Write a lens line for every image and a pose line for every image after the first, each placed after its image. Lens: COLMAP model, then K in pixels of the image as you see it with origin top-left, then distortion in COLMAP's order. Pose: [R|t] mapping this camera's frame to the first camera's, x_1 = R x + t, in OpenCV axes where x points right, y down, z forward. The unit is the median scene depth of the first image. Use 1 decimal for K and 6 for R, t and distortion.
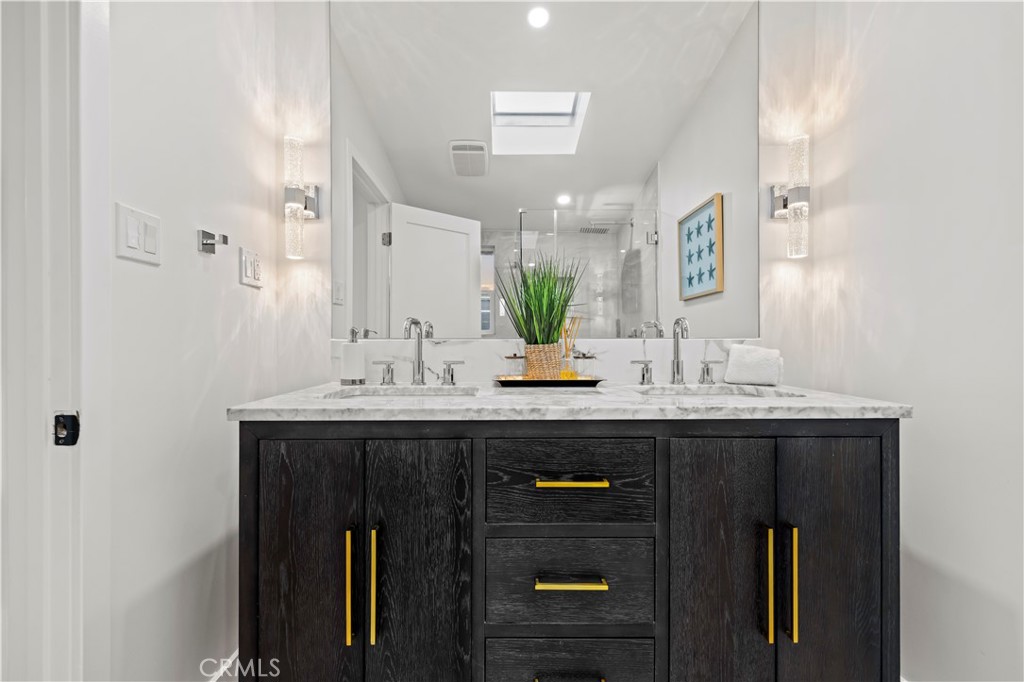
lens RADIAL K [[432.6, 0, 508.2], [0, 432.6, 340.6], [0, 0, 1]] dist [0.001260, 0.000259]
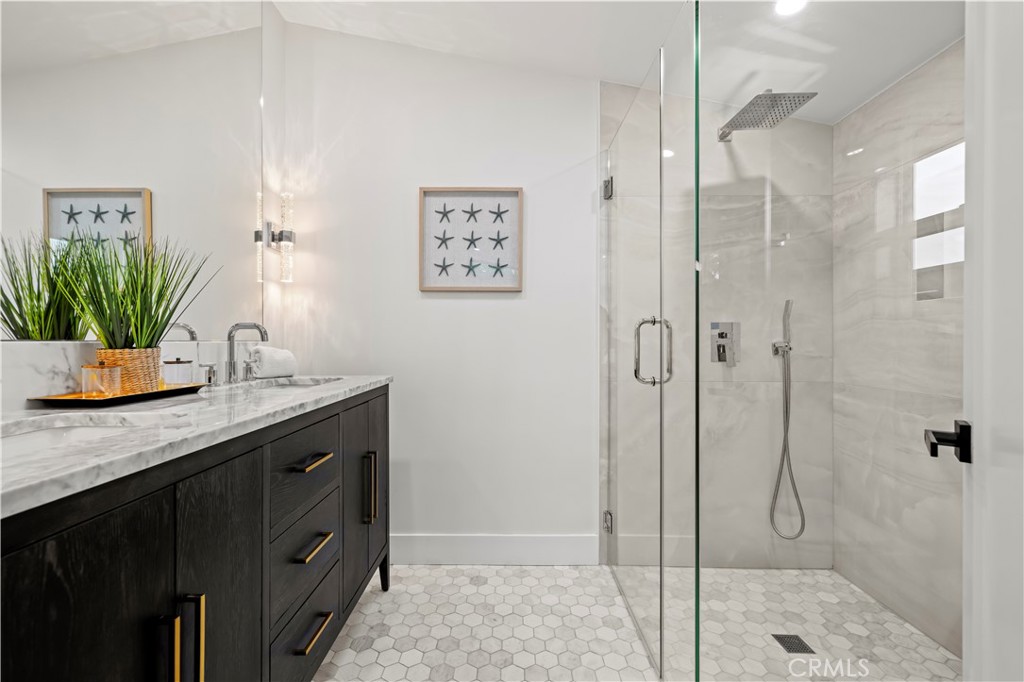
lens RADIAL K [[432.6, 0, 508.2], [0, 432.6, 340.6], [0, 0, 1]] dist [0.001260, 0.000259]
pose [[0.005545, 0.004156, 0.999976, -0.732648], [0.002196, 0.999989, -0.004168, -0.001019], [-0.999982, 0.002219, 0.005536, 0.319138]]
